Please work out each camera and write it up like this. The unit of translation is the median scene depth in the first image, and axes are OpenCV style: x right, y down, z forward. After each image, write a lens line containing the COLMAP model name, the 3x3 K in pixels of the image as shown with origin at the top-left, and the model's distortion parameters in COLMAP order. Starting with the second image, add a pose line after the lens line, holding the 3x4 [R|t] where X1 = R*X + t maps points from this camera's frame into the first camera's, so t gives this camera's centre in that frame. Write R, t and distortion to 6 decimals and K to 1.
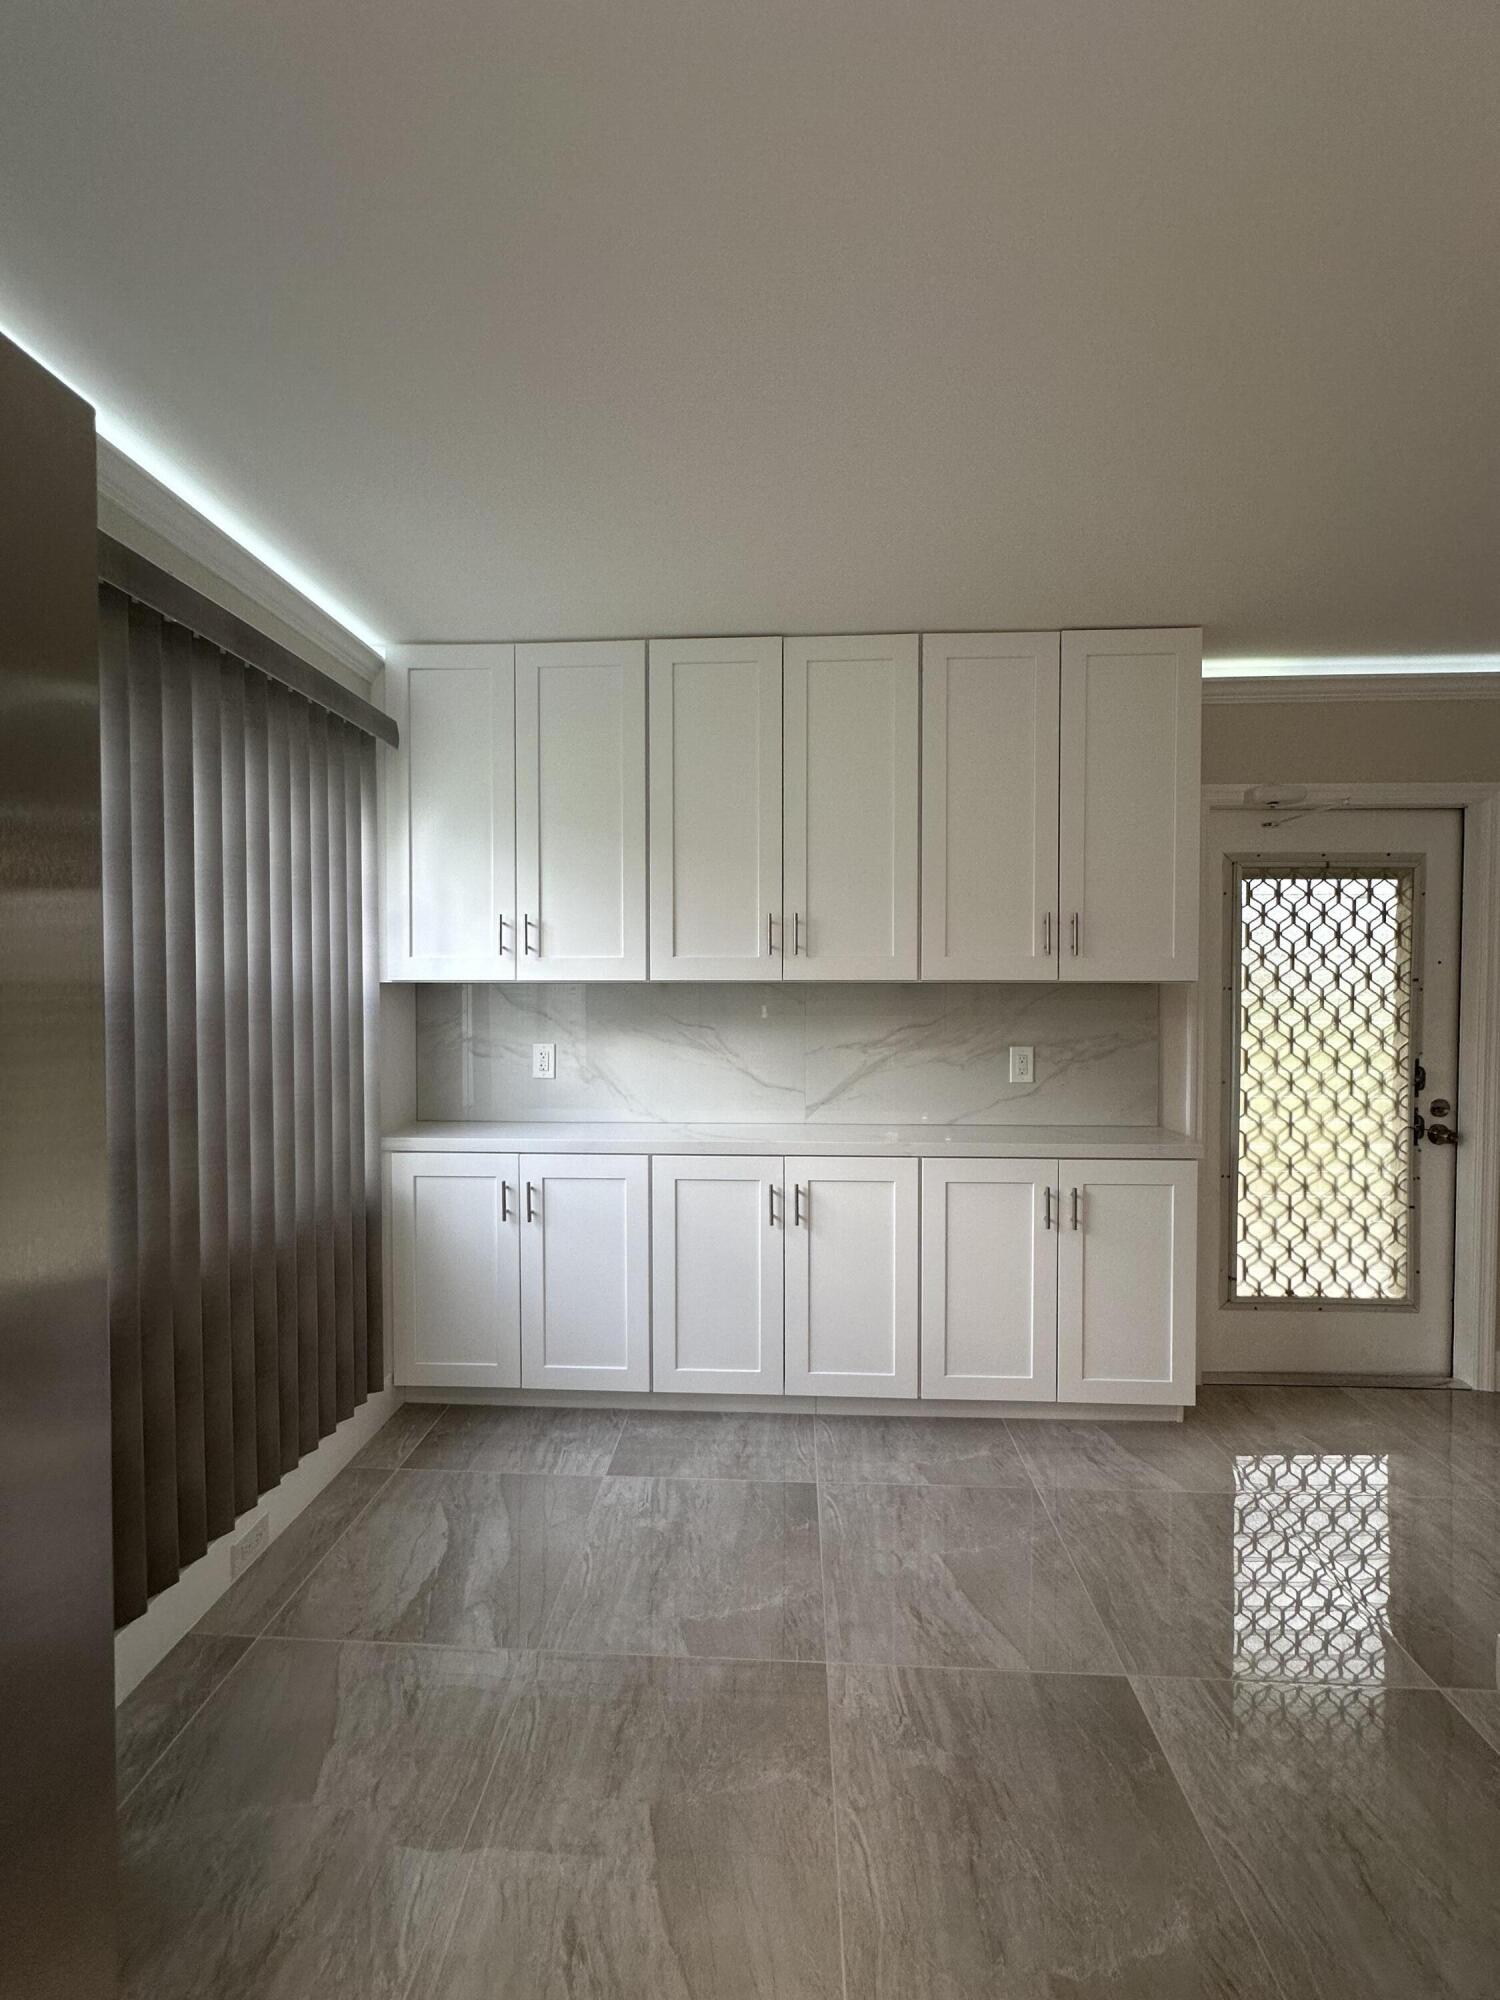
lens RADIAL K [[799.9, 0, 744.0], [0, 799.9, 998.8], [0, 0, 1]] dist [-0.001540, 0.001147]
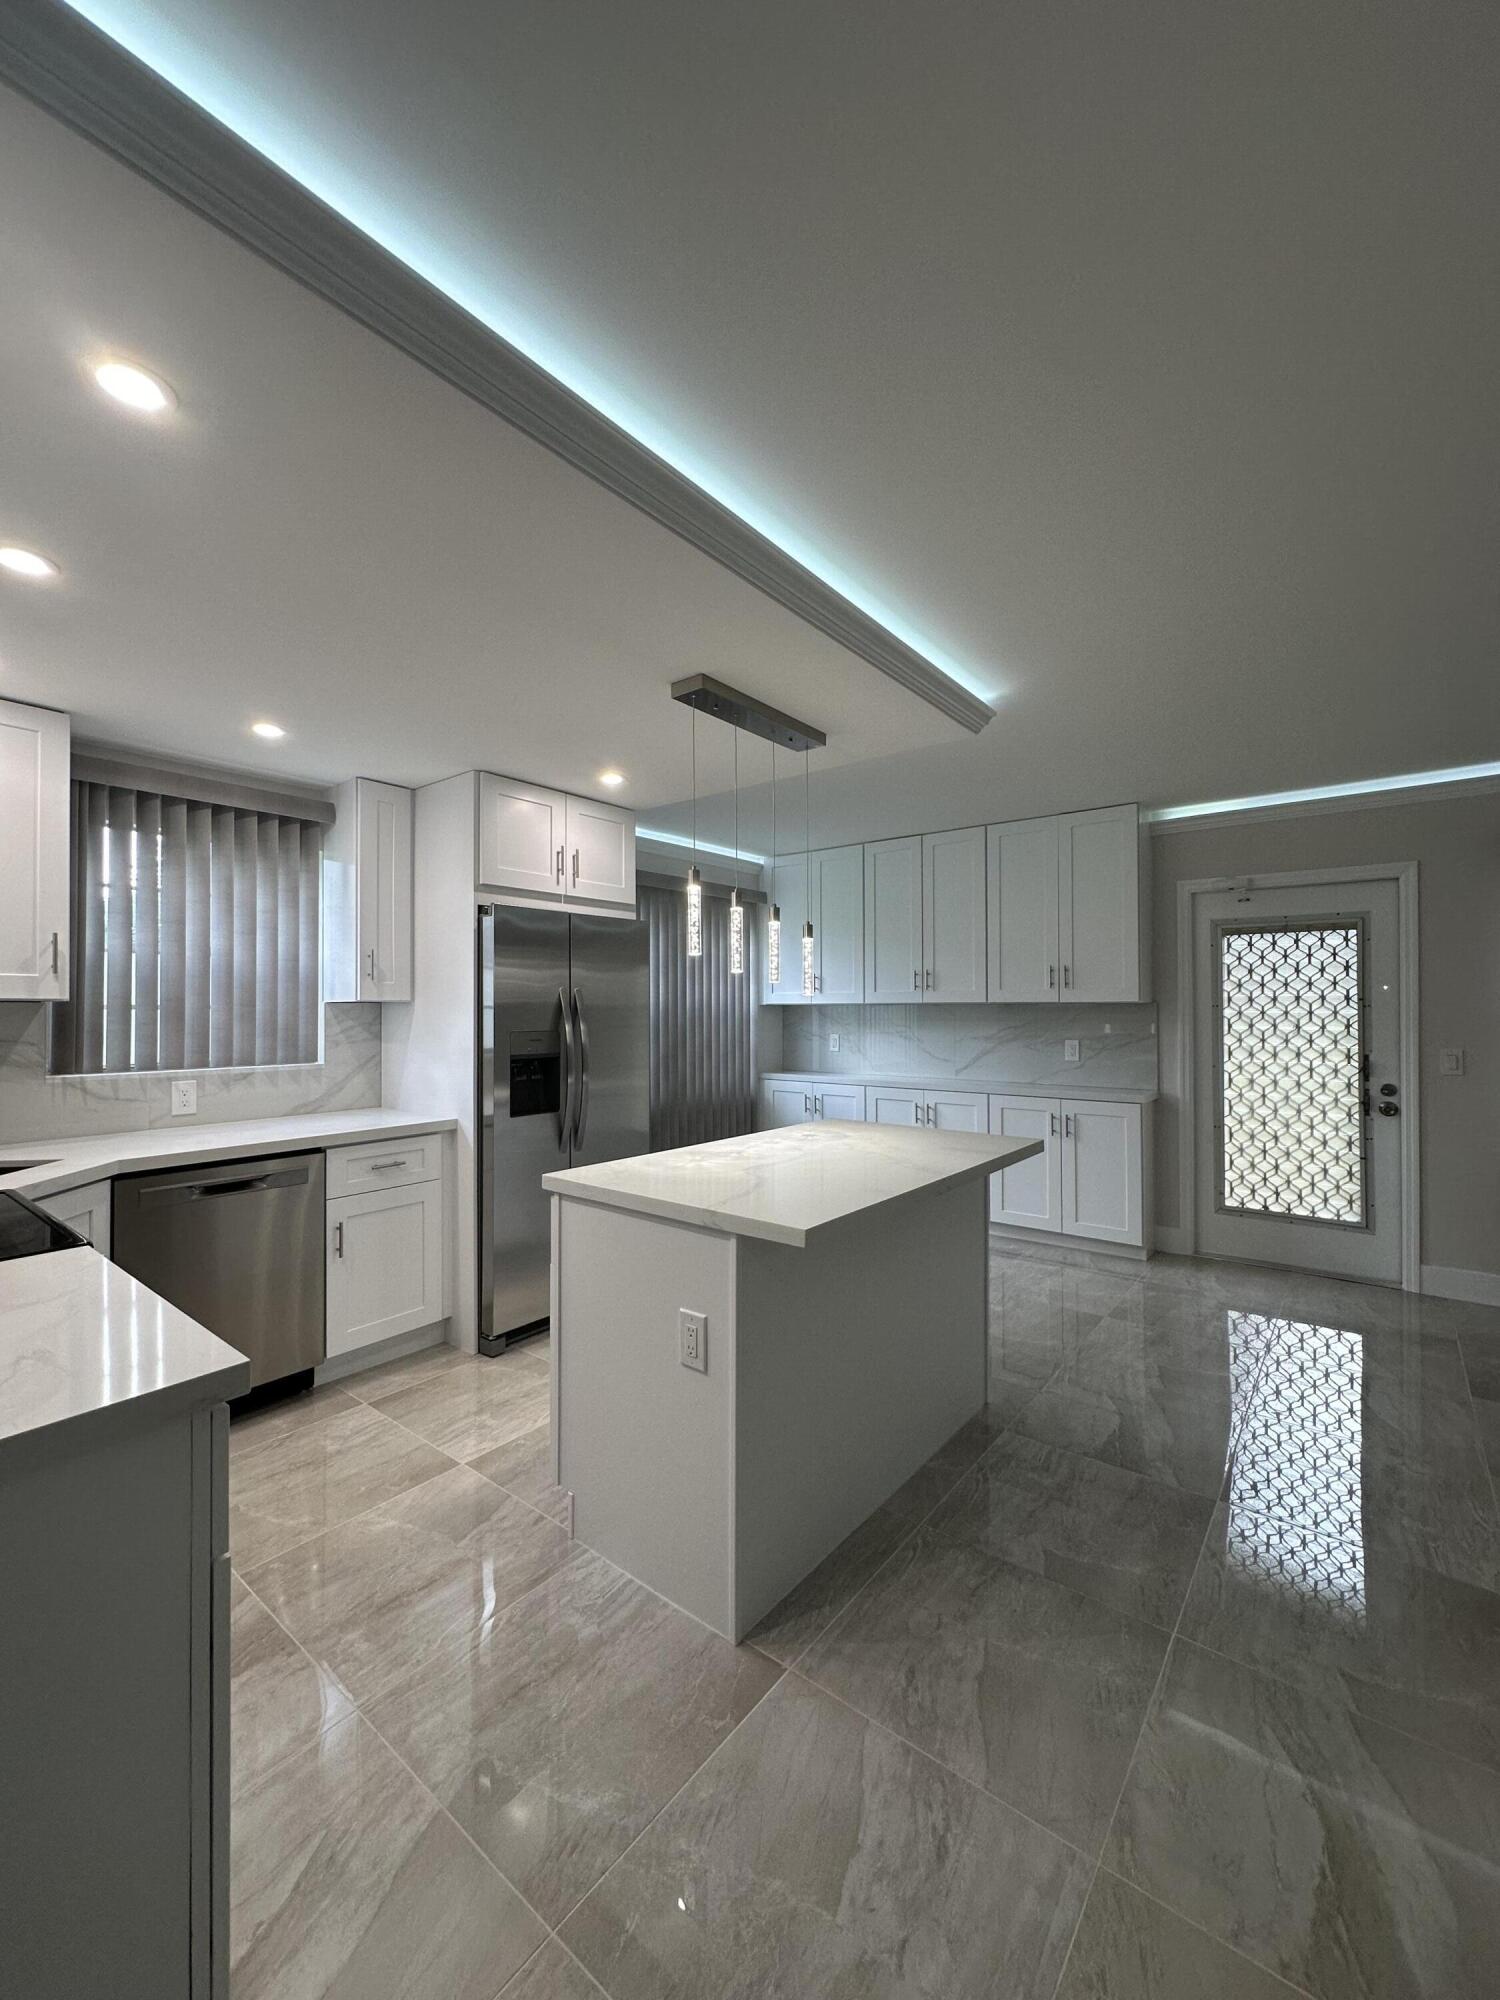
lens RADIAL K [[799.9, 0, 747.9], [0, 799.9, 1005.0], [0, 0, 1]] dist [-0.001540, 0.001147]
pose [[0.811771, -0.004418, -0.583960, 0.780723], [-0.007772, 0.999801, -0.018368, 0.020649], [0.583925, 0.019449, 0.811575, -0.810901]]
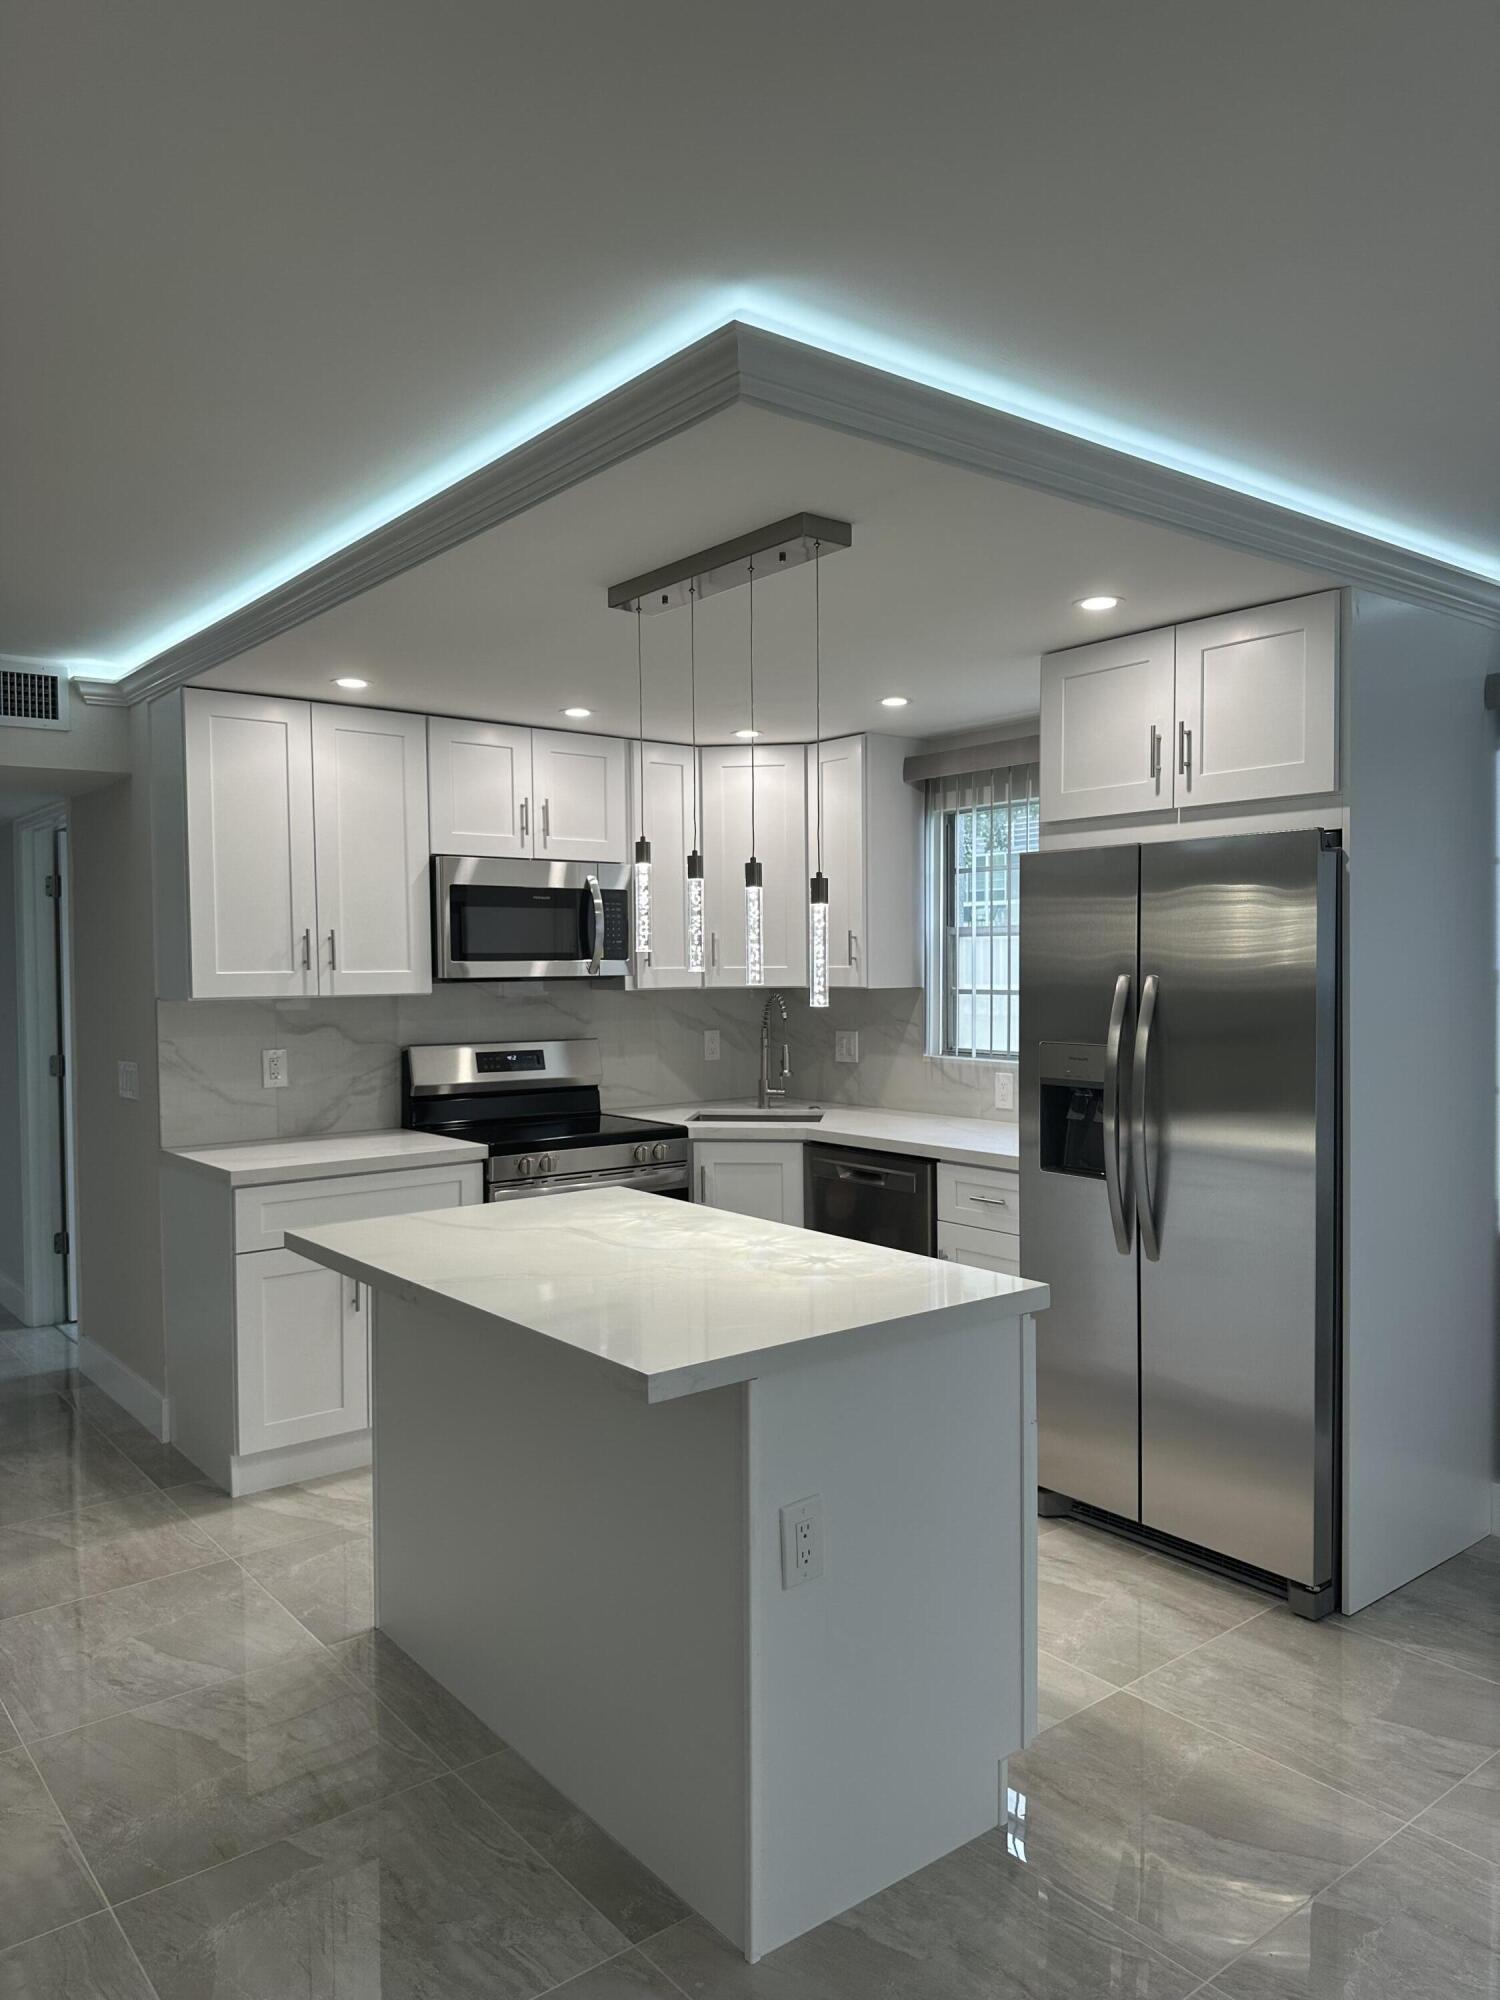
lens RADIAL K [[1404.2, 0, 749.4], [0, 1404.2, 1004.4], [0, 0, 1]] dist [0.052161, -0.063279]
pose [[-0.750222, 0.028242, -0.660582, 0.931812], [-0.002662, 0.998950, 0.045731, -0.056215], [0.661180, 0.036067, -0.749360, 0.749265]]
